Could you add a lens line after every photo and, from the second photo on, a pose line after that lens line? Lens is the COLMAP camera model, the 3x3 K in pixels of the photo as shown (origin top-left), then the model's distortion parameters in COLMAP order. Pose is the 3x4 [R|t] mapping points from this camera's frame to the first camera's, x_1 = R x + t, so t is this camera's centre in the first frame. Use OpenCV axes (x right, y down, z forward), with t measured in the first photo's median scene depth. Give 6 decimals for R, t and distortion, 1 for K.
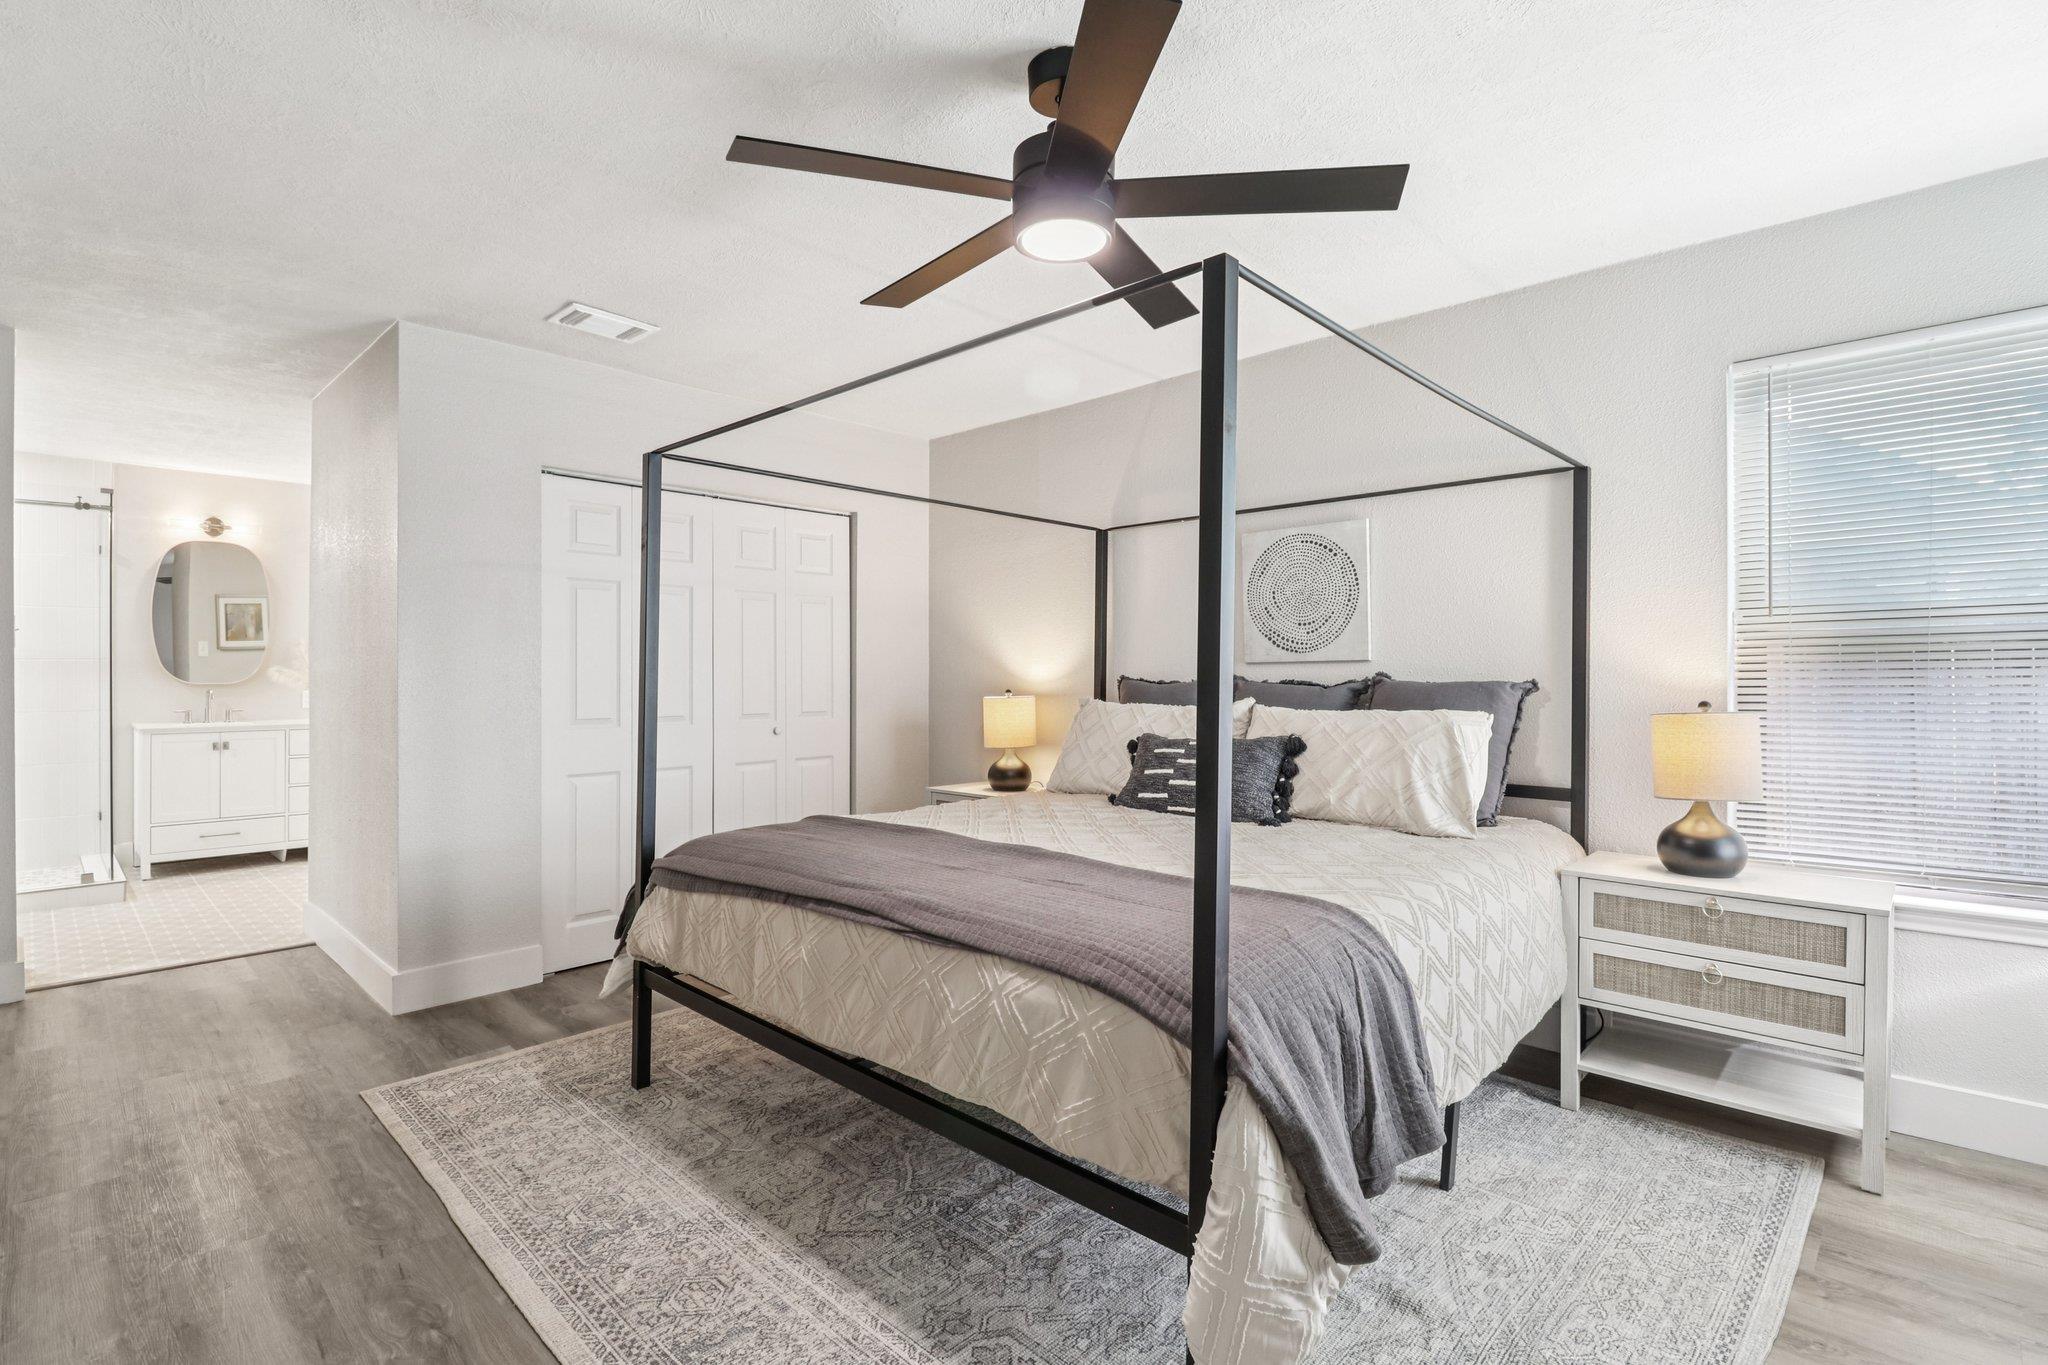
lens RADIAL K [[987.9, 0, 1037.6], [0, 987.9, 682.9], [0, 0, 1]] dist [-0.005411, 0.002819]
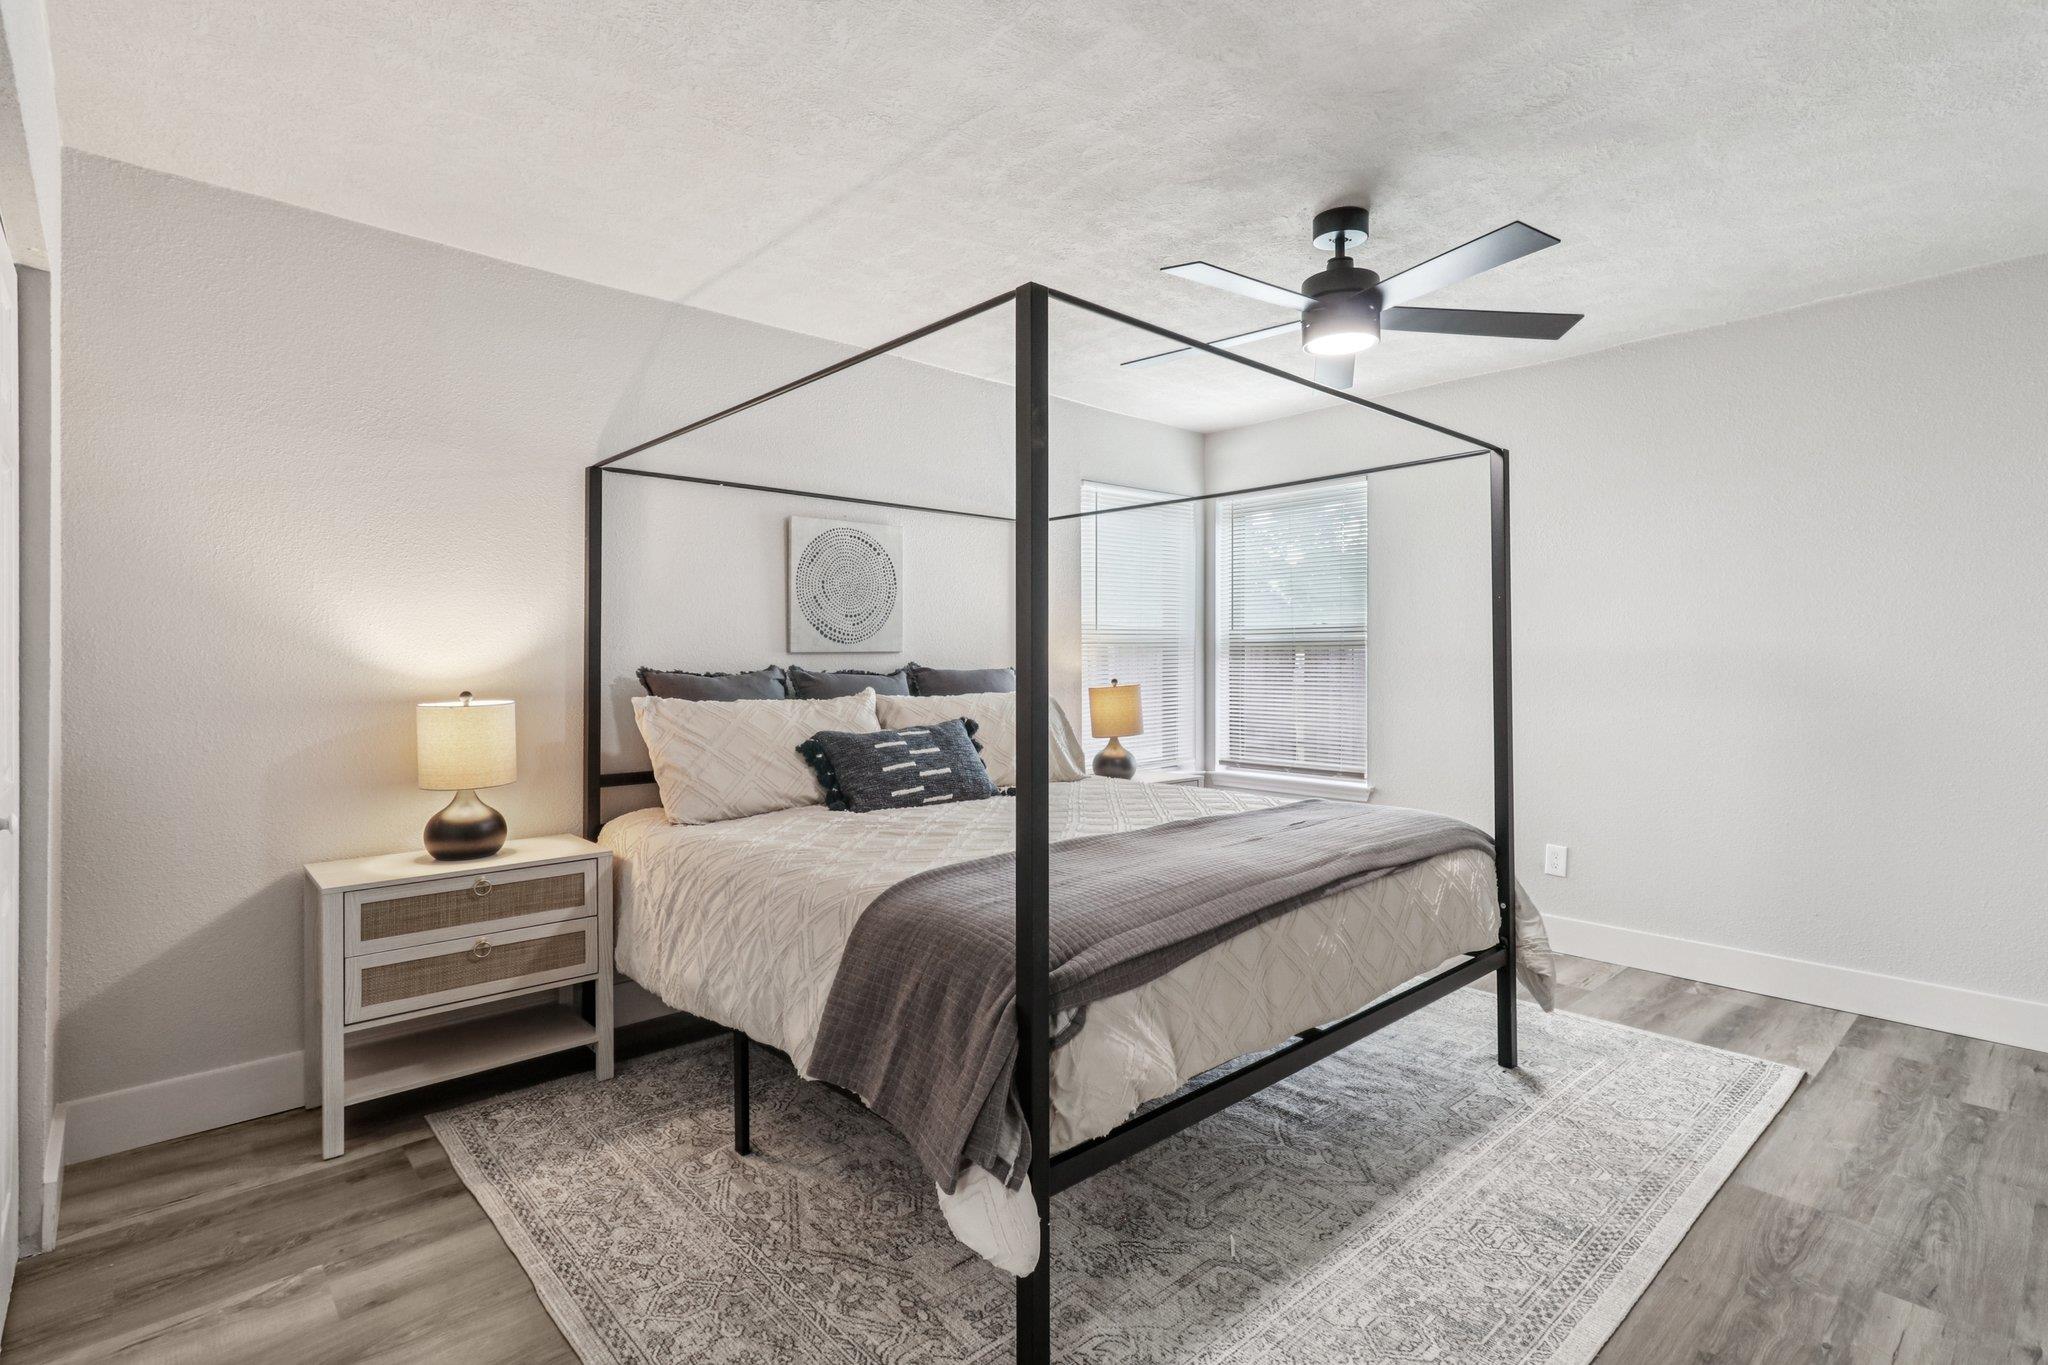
lens RADIAL K [[987.9, 0, 1038.6], [0, 987.9, 662.4], [0, 0, 1]] dist [-0.005411, 0.002819]
pose [[0.058722, -0.002393, 0.998272, -0.782818], [0.015733, 0.999875, 0.001471, -0.009462], [-0.998150, 0.015620, 0.058752, 0.770645]]
